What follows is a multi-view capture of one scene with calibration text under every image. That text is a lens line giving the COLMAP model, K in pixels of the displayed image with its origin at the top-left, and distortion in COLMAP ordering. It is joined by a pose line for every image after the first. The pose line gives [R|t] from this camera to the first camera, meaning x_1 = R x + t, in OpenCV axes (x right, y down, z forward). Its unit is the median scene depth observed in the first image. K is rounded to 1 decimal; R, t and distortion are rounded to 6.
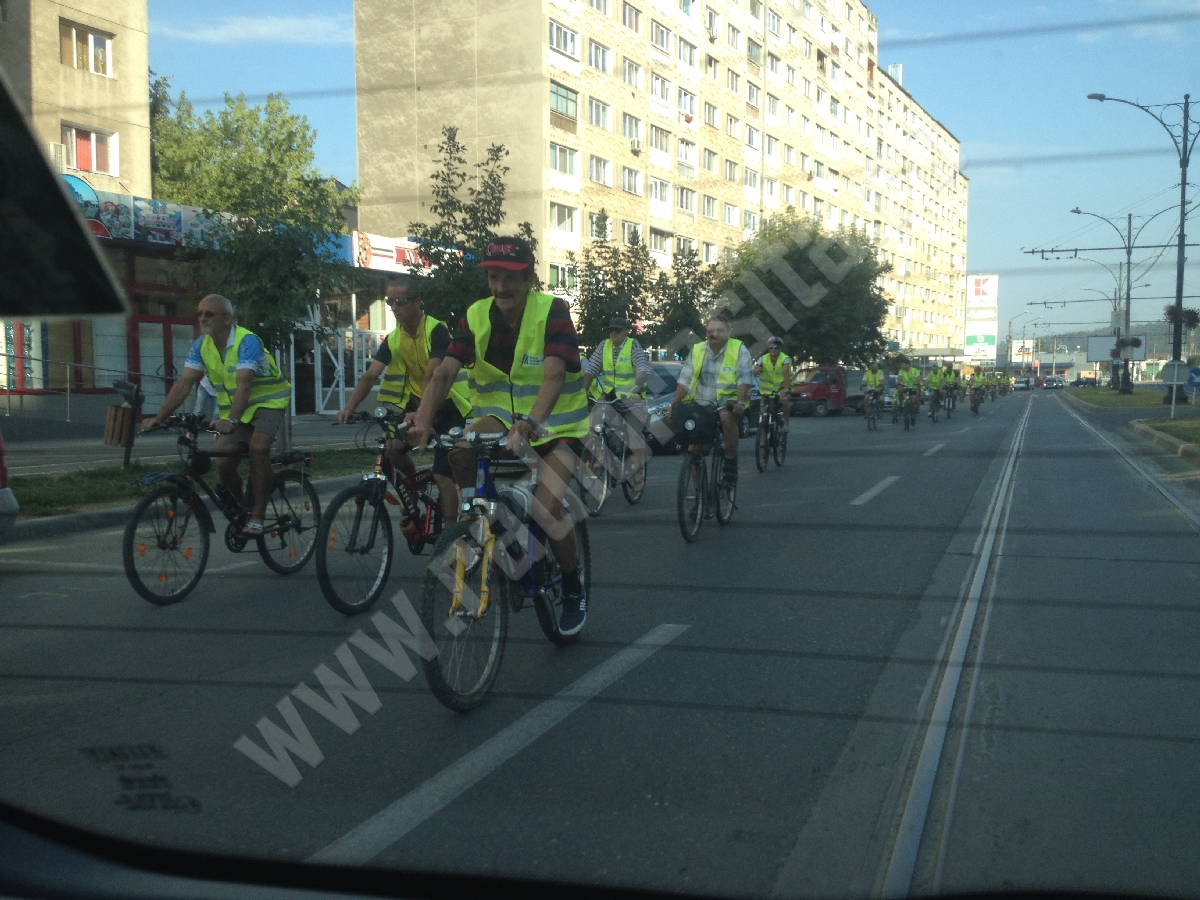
lens RADIAL K [[1152.8, 0, 600.0], [0, 1152.8, 450.0], [0, 0, 1]] dist [0.146825, -0.386794]
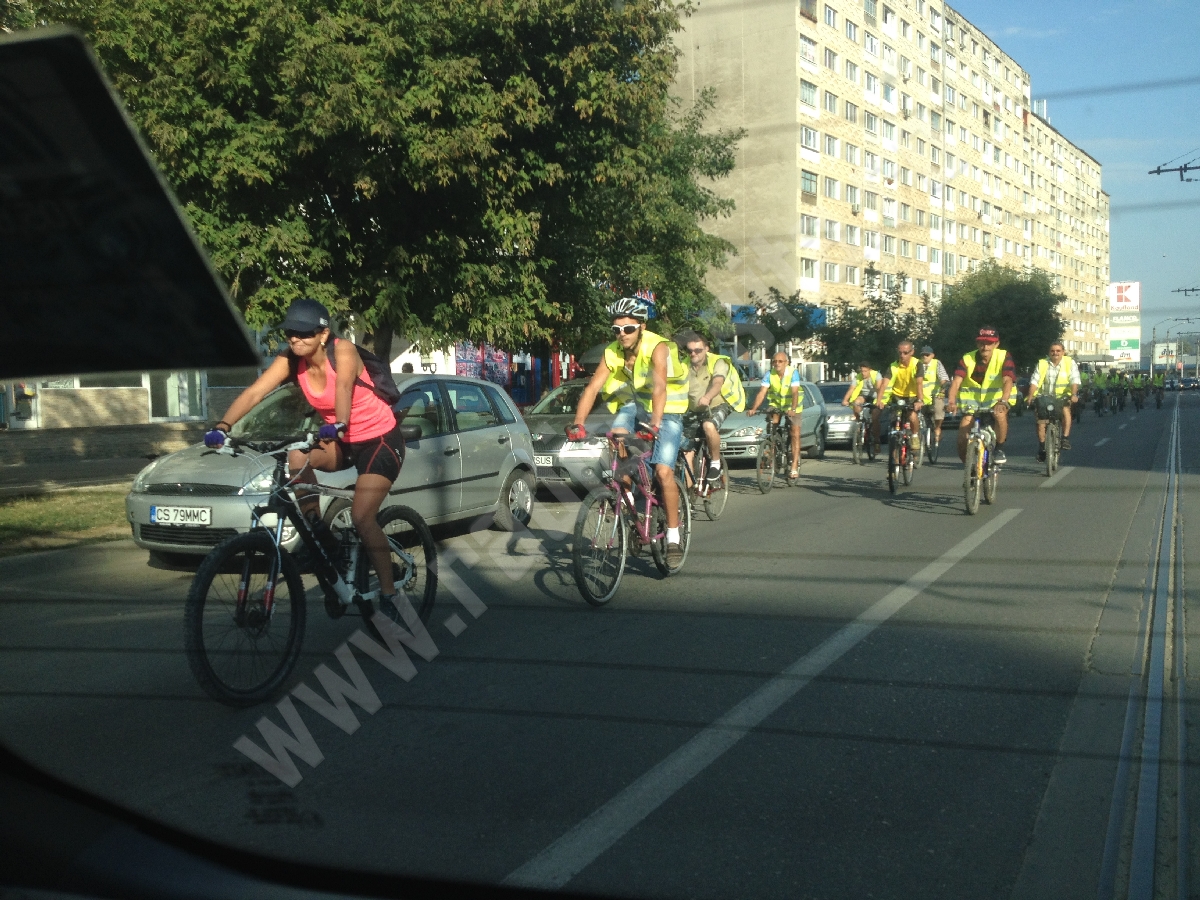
lens RADIAL K [[1152.8, 0, 600.0], [0, 1152.8, 450.0], [0, 0, 1]] dist [0.146825, -0.386794]
pose [[0.994338, -0.019971, -0.104374, -0.066497], [0.018621, 0.999730, -0.013900, 0.011976], [0.104624, 0.011878, 0.994441, -0.176132]]
